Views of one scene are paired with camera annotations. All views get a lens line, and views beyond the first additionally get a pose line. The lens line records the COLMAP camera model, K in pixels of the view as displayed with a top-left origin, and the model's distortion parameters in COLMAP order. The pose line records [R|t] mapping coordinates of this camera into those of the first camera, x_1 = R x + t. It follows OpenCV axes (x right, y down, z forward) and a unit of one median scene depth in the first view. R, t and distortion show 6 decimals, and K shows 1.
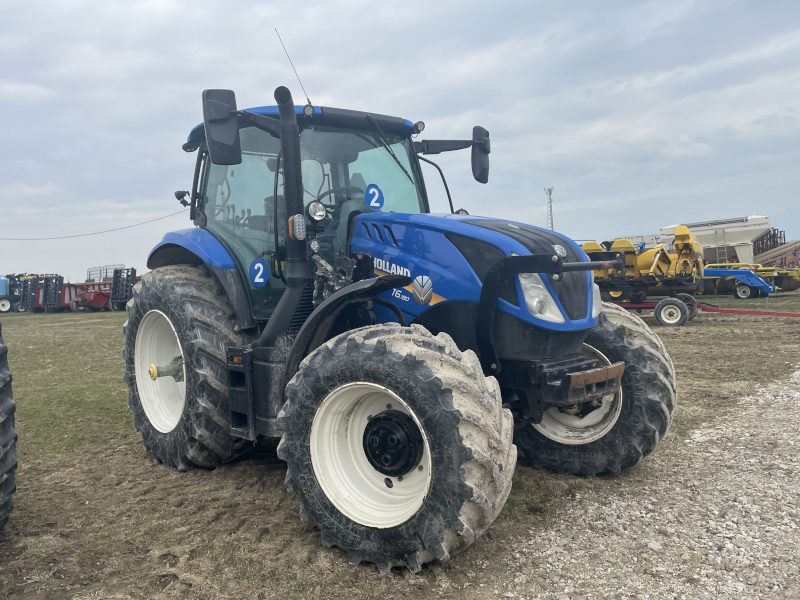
lens RADIAL K [[686.3, 0, 400.0], [0, 686.3, 300.0], [0, 0, 1]] dist [-0.003907, -0.005900]
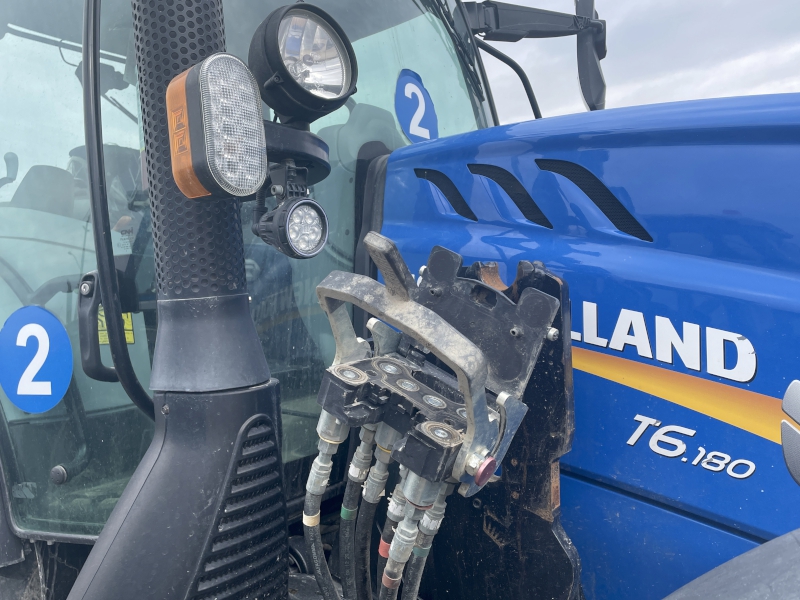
lens RADIAL K [[686.3, 0, 400.0], [0, 686.3, 300.0], [0, 0, 1]] dist [-0.003907, -0.005900]
pose [[0.974141, -0.028610, 0.224123, -0.127820], [0.041957, 0.997603, -0.055018, -0.042547], [-0.222012, 0.062998, 0.973007, 0.717876]]
